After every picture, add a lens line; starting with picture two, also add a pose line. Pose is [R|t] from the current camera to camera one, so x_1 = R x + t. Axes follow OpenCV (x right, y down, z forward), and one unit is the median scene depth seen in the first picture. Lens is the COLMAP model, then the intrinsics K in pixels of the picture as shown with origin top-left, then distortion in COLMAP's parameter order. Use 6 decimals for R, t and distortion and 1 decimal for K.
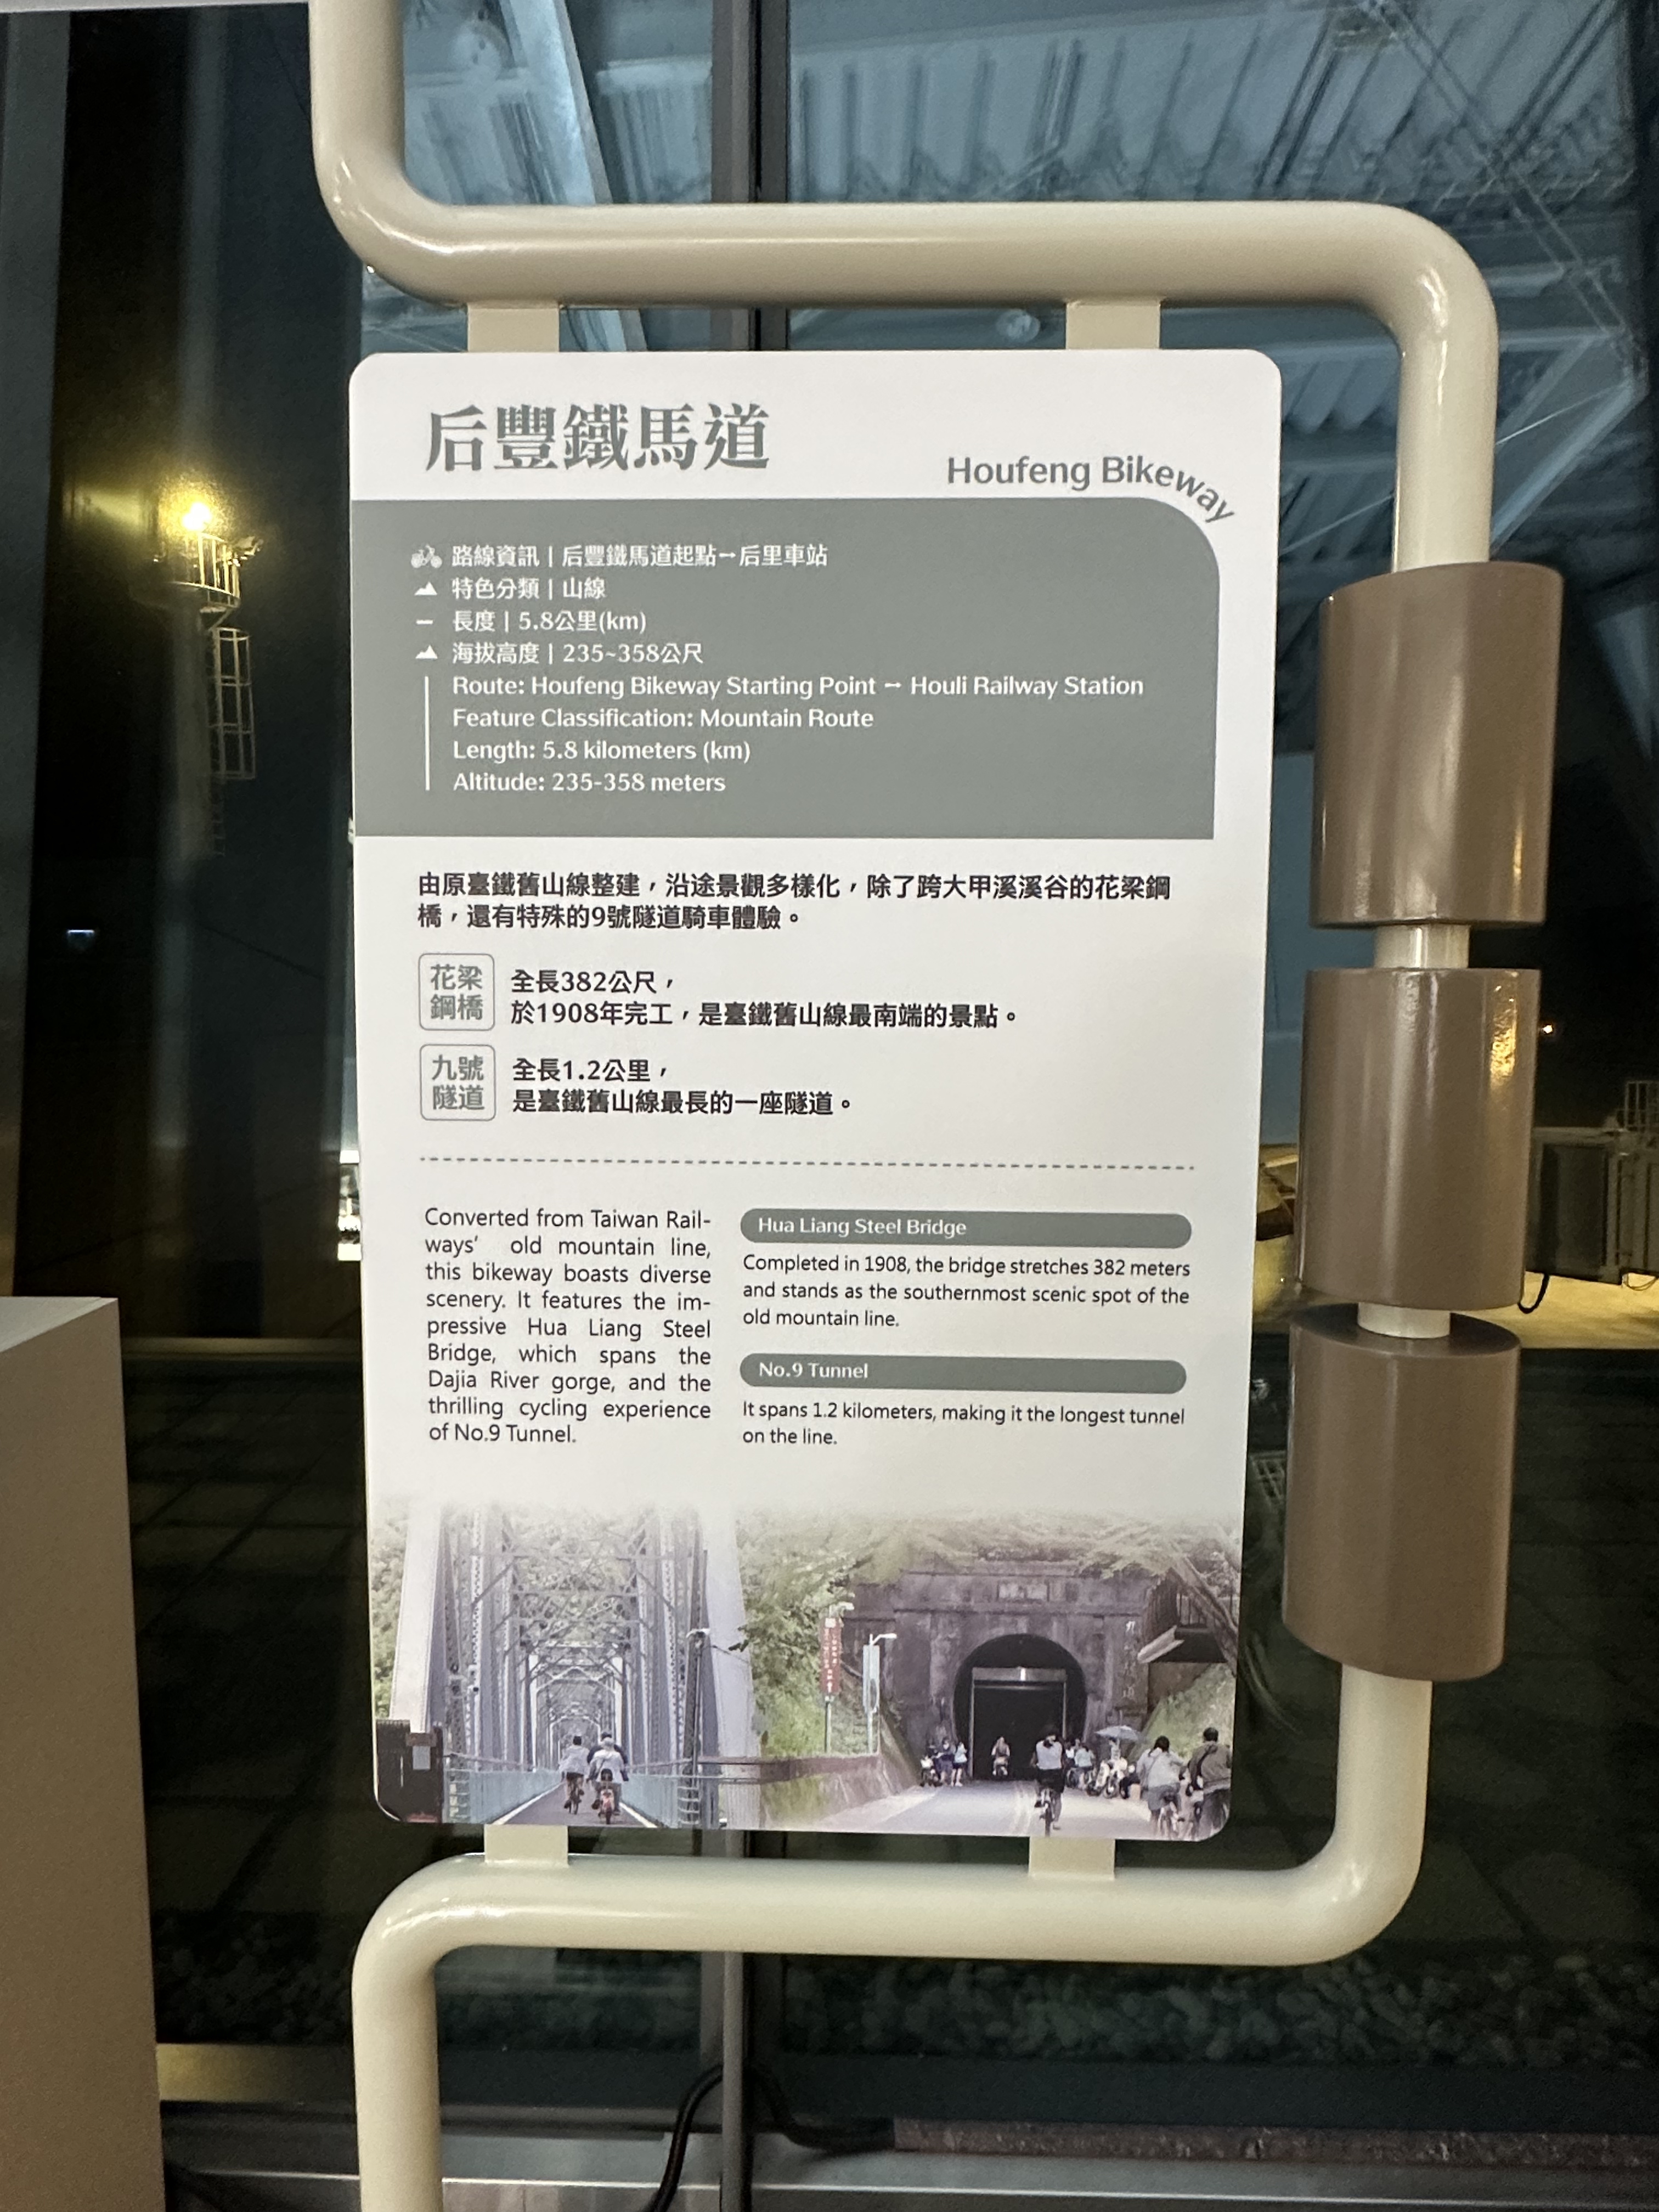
lens RADIAL K [[1307.6, 0, 824.8], [0, 1307.6, 1102.1], [0, 0, 1]] dist [-0.008086, -0.000754]
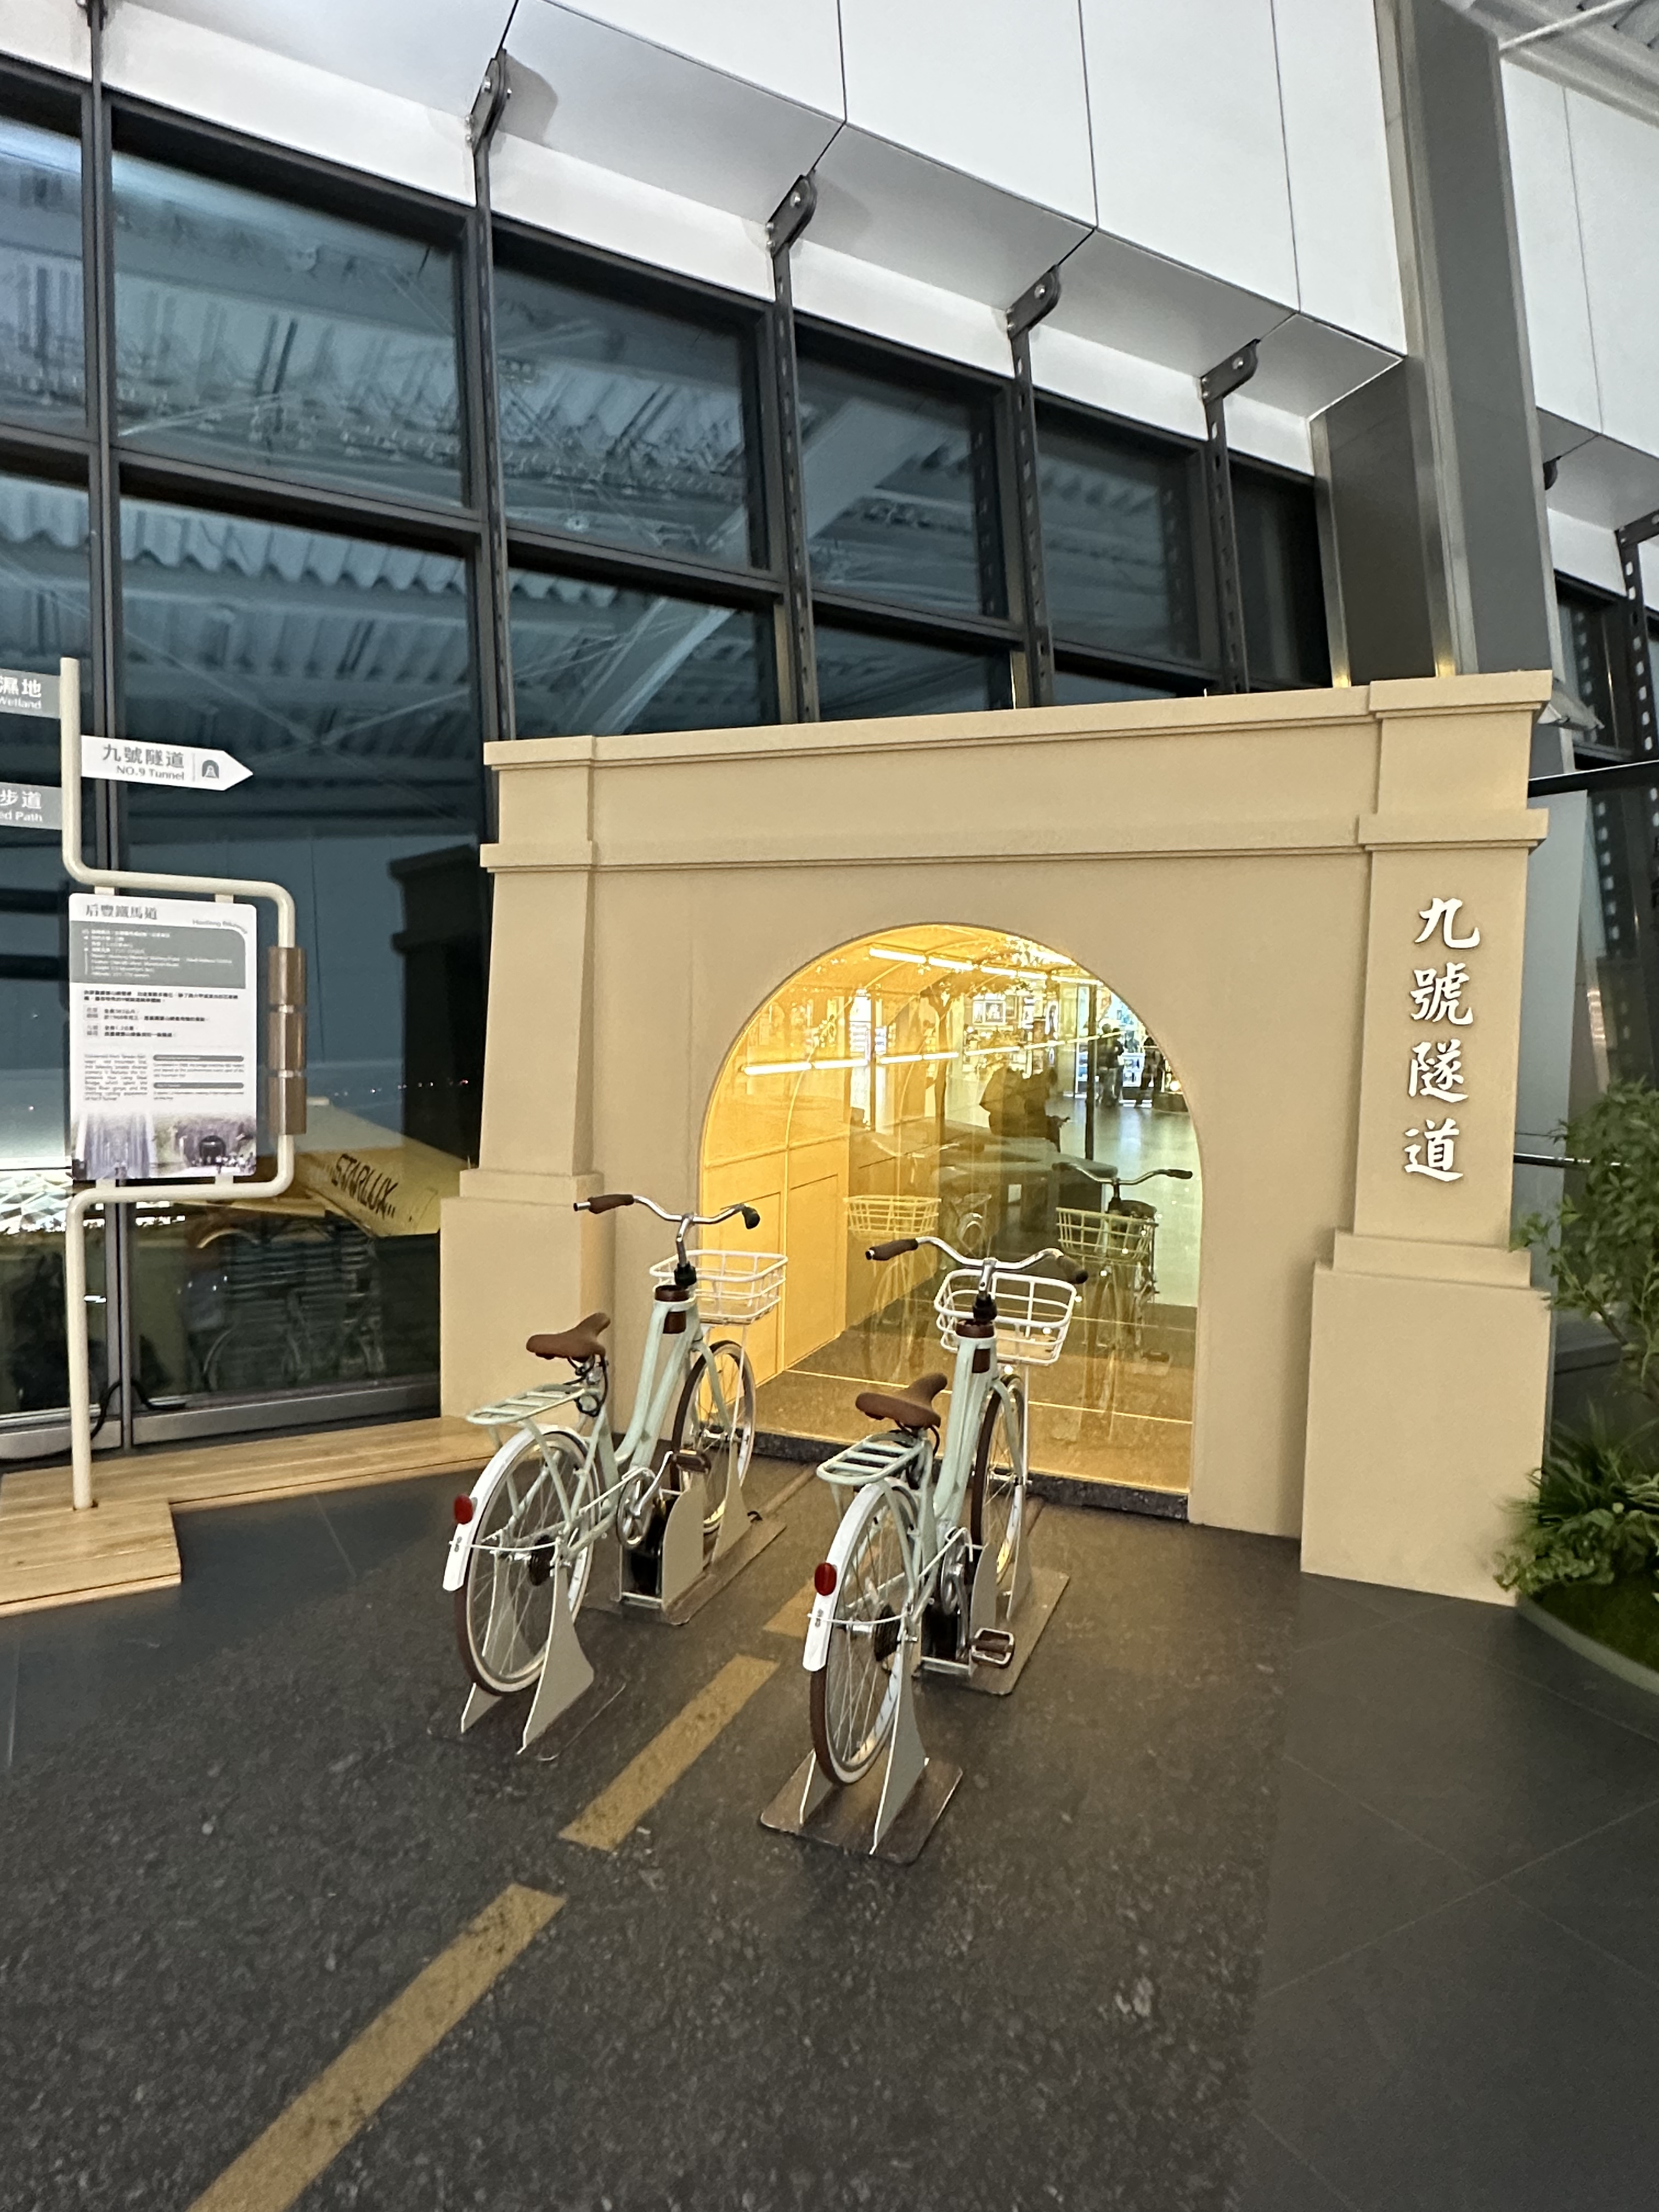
lens RADIAL K [[1307.6, 0, 820.1], [0, 1307.6, 1117.9], [0, 0, 1]] dist [-0.008086, -0.000754]
pose [[0.867641, -0.016203, 0.496927, -0.350835], [0.016836, 0.999853, 0.003205, 0.366353], [-0.496906, 0.005585, 0.867786, -4.953484]]
